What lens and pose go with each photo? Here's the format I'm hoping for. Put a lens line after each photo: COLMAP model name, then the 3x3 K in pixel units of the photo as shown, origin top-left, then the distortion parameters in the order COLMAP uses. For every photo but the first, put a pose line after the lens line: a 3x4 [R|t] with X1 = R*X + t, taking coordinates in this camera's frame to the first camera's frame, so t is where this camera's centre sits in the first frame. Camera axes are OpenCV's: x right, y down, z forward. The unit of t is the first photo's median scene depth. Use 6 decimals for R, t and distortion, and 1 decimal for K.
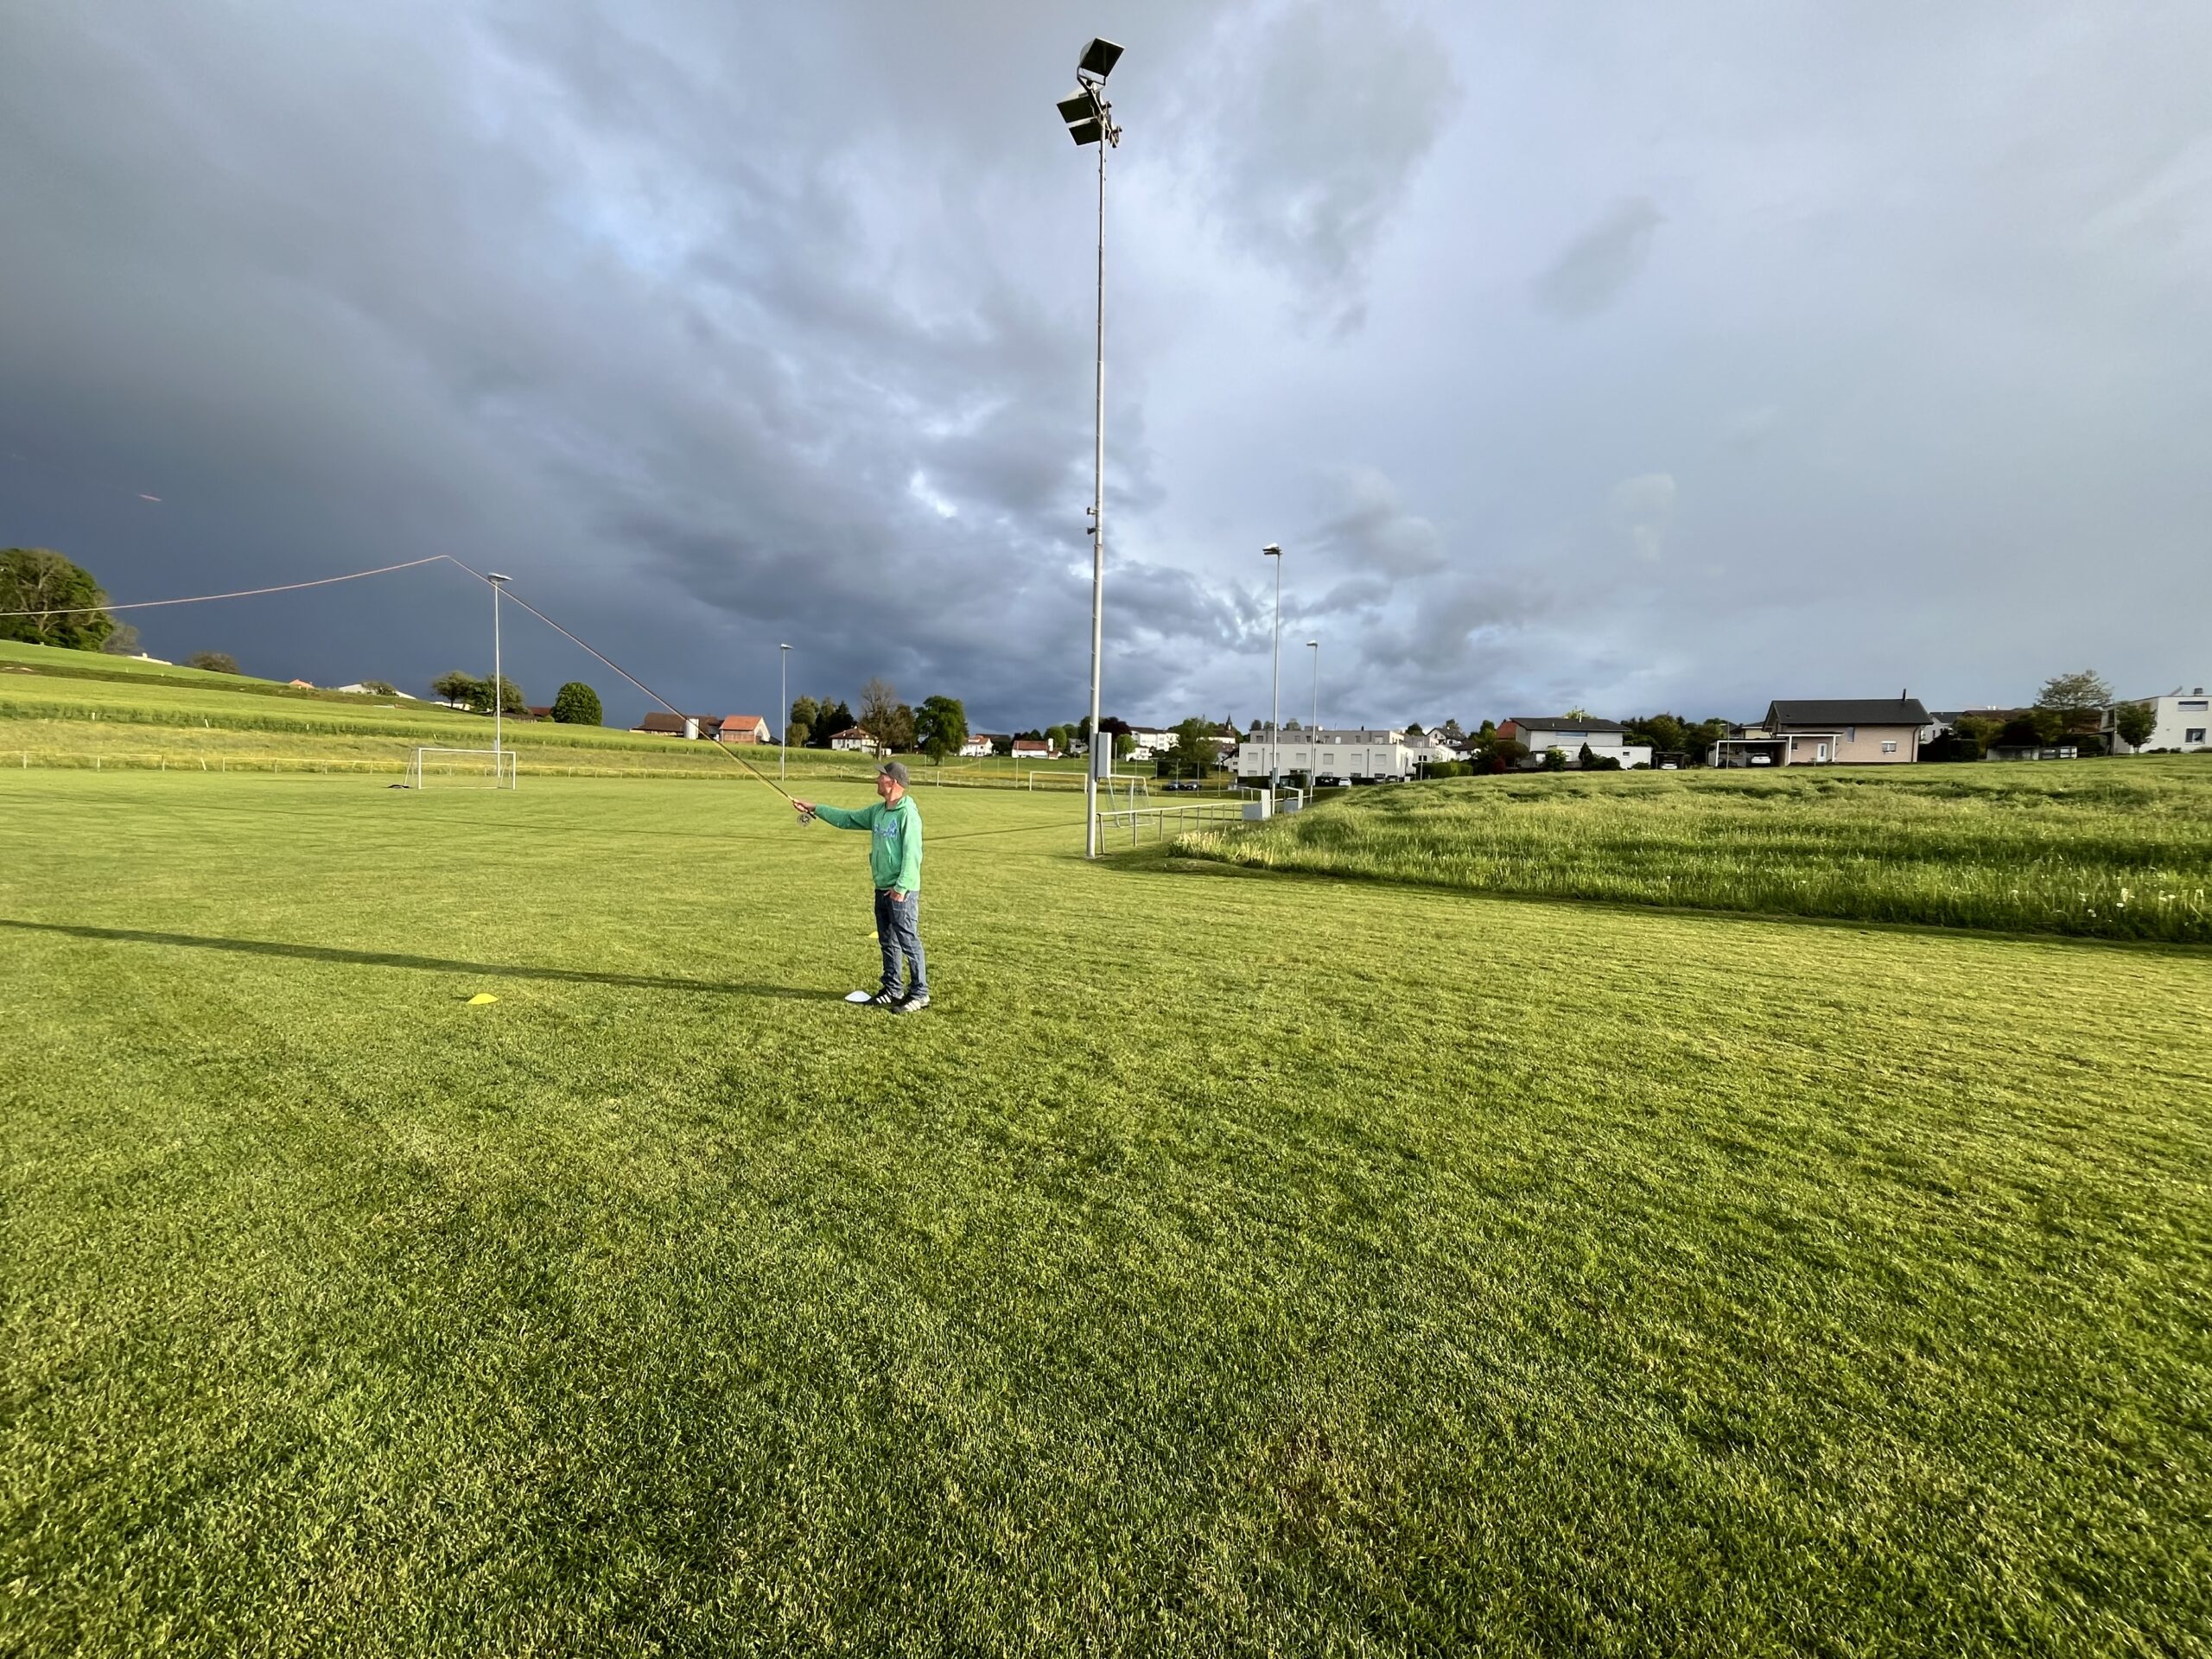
lens RADIAL K [[900.9, 0, 1096.8], [0, 900.9, 824.1], [0, 0, 1]] dist [-0.007069, 0.000829]
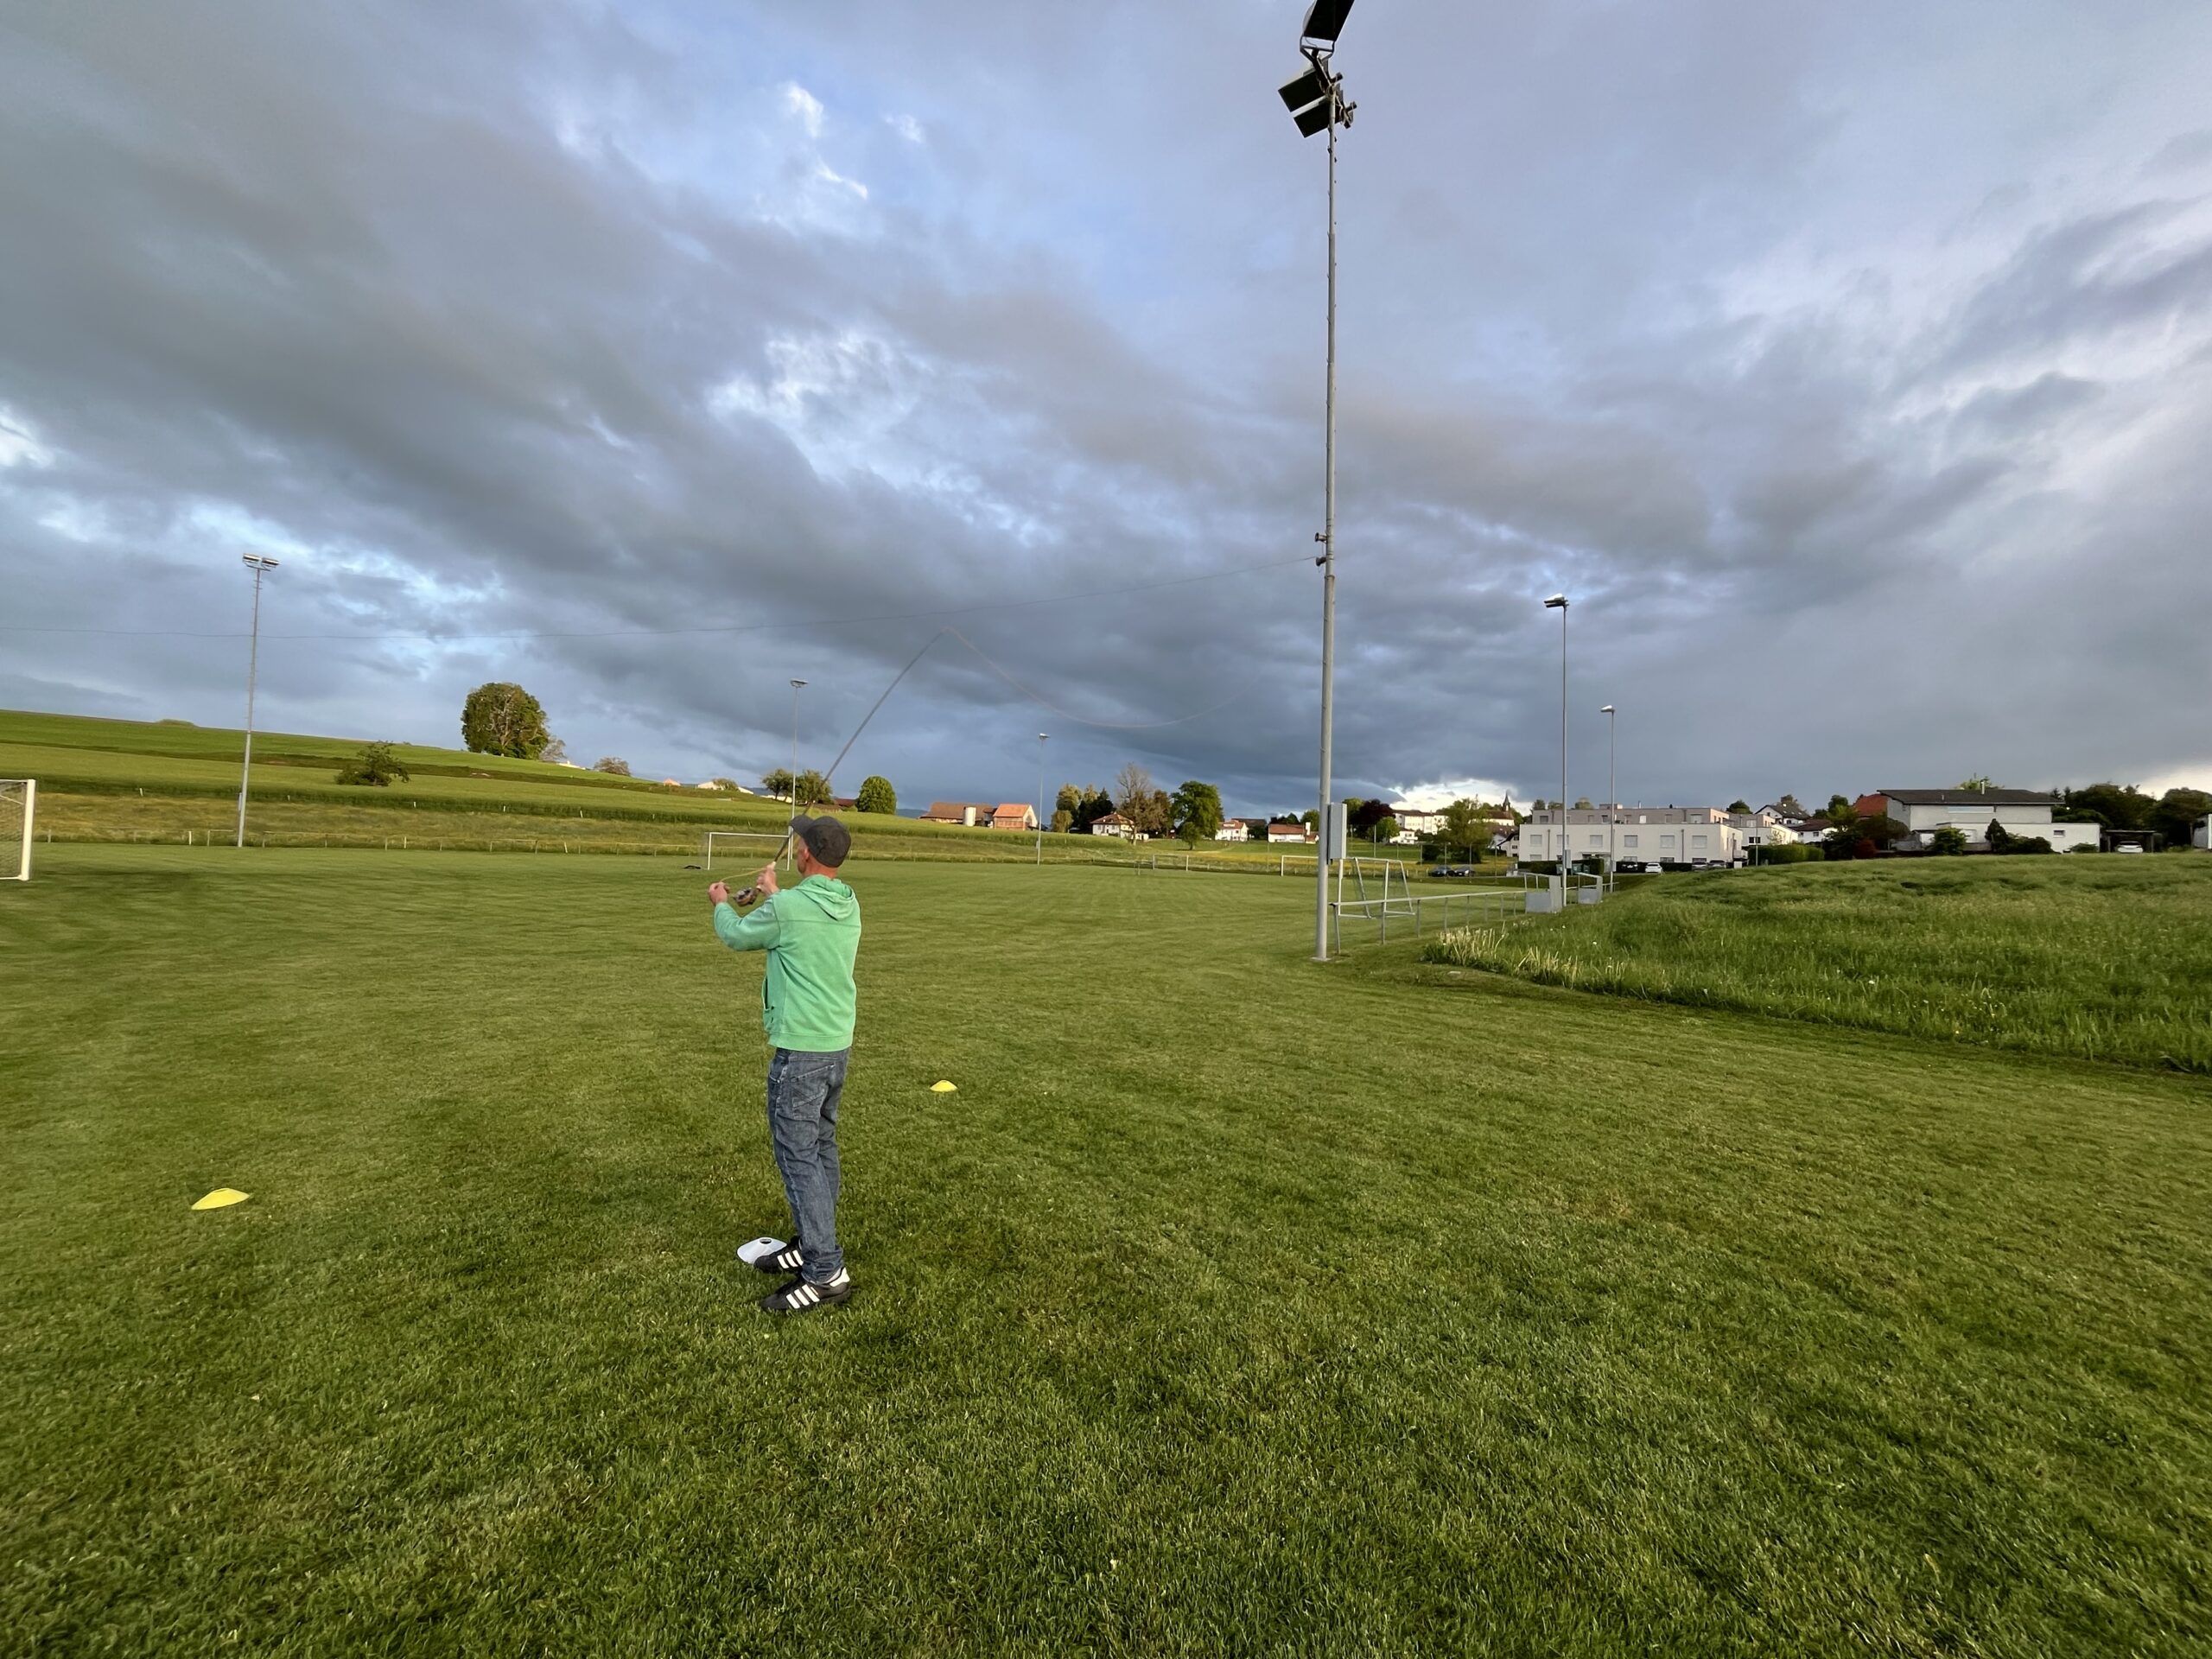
lens RADIAL K [[900.9, 0, 1107.5], [0, 900.9, 832.8], [0, 0, 1]] dist [-0.007069, 0.000829]
pose [[0.963095, -0.006007, -0.269093, 0.033935], [-0.016712, 0.996487, -0.082061, -0.007408], [0.268641, 0.083530, 0.959612, 0.230977]]
